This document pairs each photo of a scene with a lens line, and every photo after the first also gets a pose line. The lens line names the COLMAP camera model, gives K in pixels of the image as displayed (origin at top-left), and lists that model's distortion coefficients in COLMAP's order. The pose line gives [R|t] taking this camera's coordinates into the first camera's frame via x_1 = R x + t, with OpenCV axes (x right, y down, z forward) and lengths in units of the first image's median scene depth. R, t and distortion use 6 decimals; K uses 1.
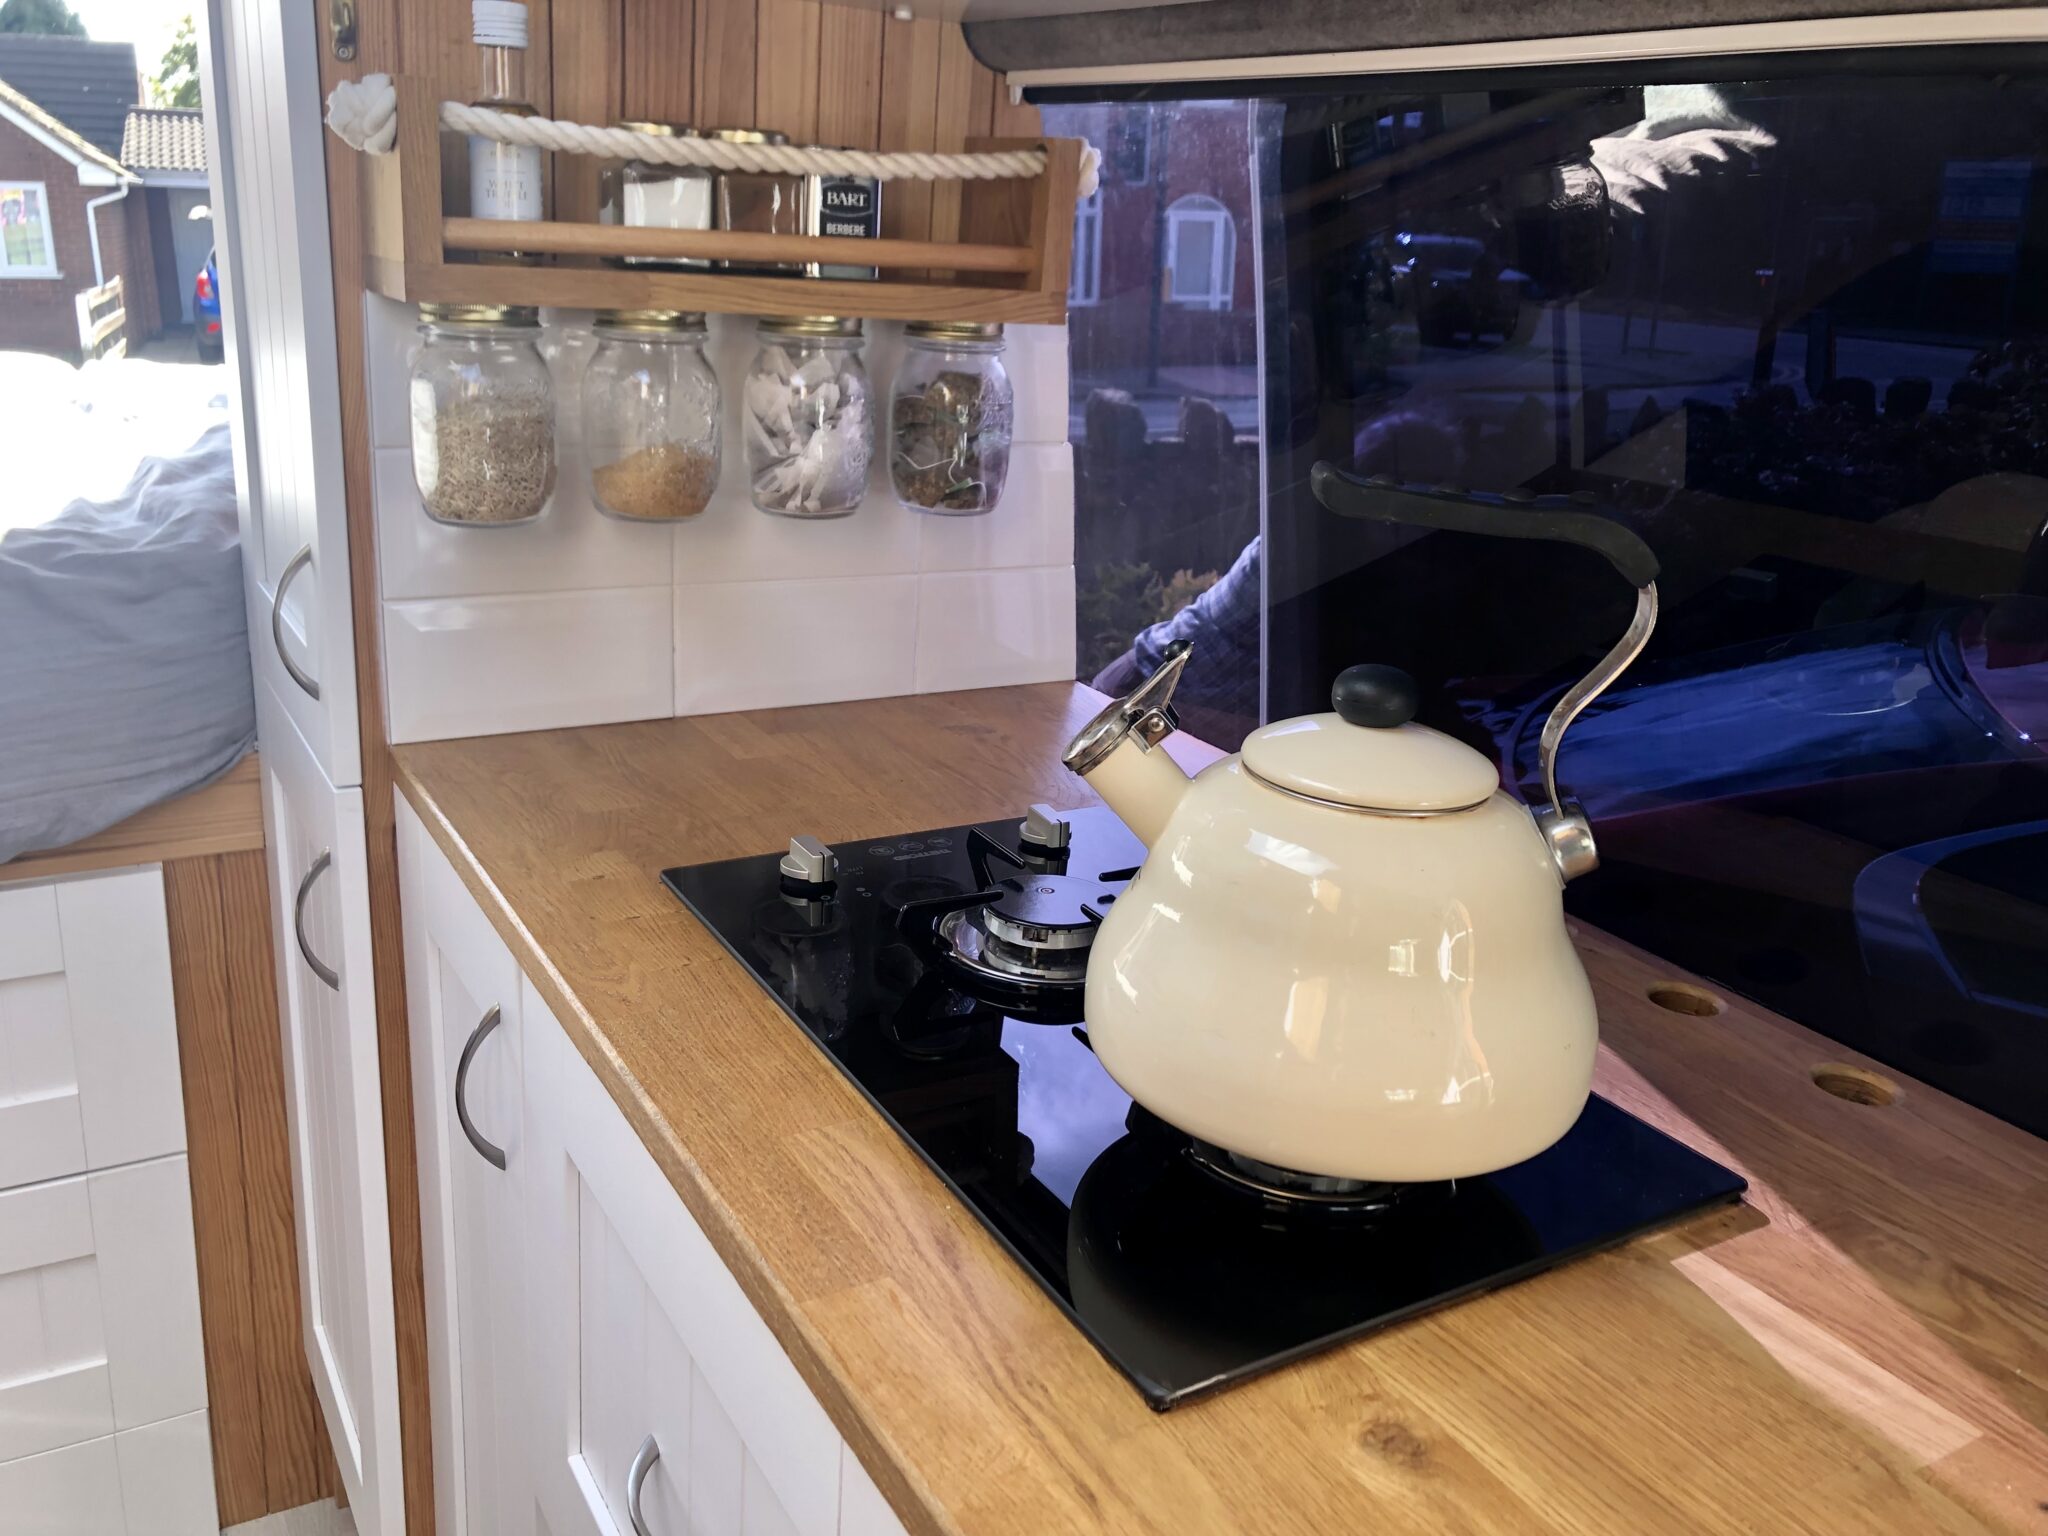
lens RADIAL K [[1677.7, 0, 1025.9], [0, 1677.7, 754.2], [0, 0, 1]] dist [0.031558, -0.013759]
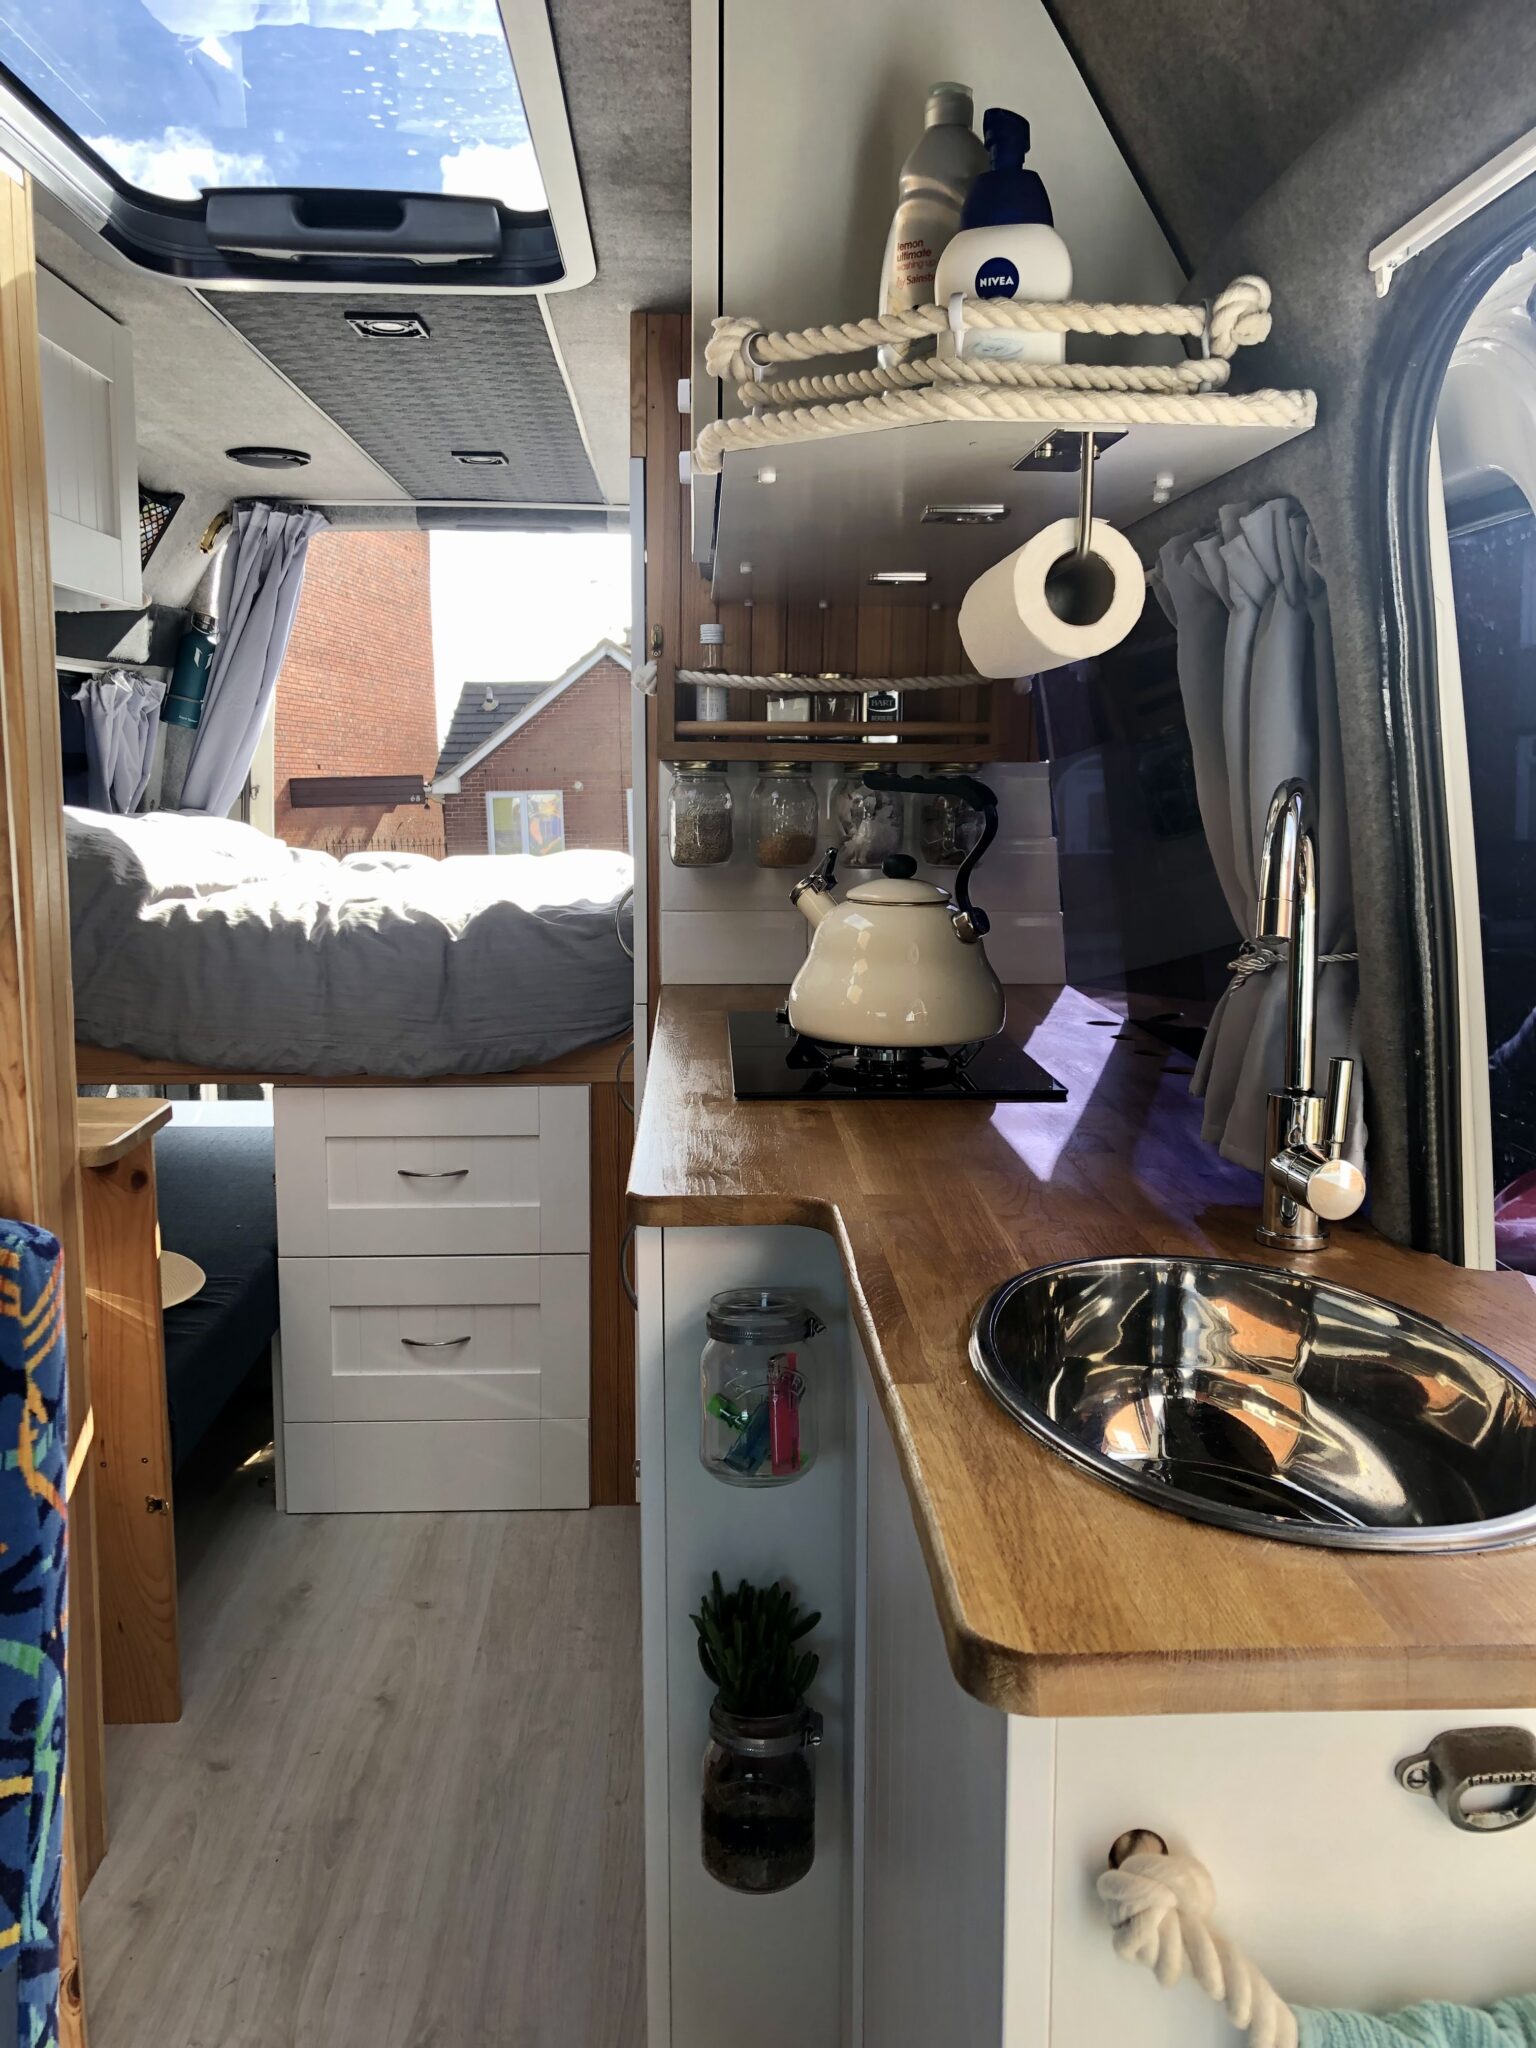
lens RADIAL K [[1677.7, 0, 770.1], [0, 1677.7, 1030.9], [0, 0, 1]] dist [0.031558, -0.013759]
pose [[0.882155, 0.026614, -0.470207, 0.706219], [-0.097075, 0.987238, -0.126244, 0.302341], [0.460847, 0.157012, 0.873480, -0.692591]]
